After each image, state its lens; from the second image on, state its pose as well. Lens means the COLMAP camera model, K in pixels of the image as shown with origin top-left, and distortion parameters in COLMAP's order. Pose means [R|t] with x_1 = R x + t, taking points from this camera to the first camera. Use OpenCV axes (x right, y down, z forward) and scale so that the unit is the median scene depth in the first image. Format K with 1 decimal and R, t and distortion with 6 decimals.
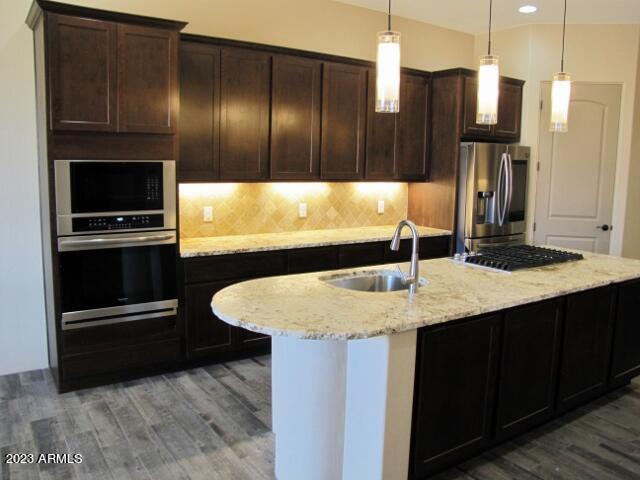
lens RADIAL K [[533.3, 0, 321.7], [0, 533.3, 229.5], [0, 0, 1]] dist [-0.176910, 0.146512]
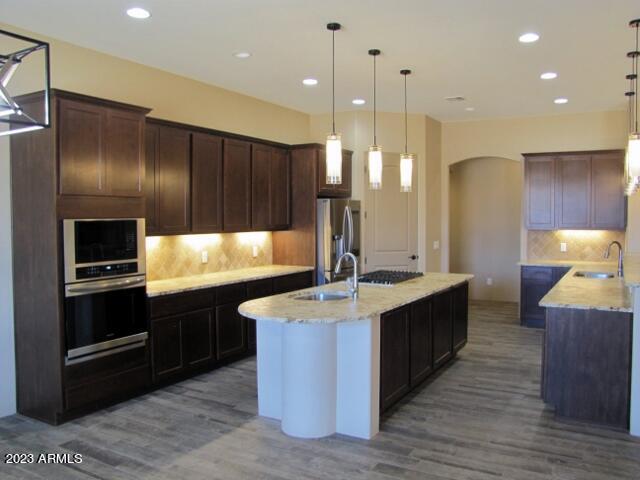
lens RADIAL K [[533.3, 0, 321.7], [0, 533.3, 229.5], [0, 0, 1]] dist [-0.176910, 0.146512]
pose [[0.902199, -0.035230, 0.429879, -0.414535], [0.076774, 0.993860, -0.079677, 0.024257], [-0.424432, 0.104888, 0.899364, -0.273862]]
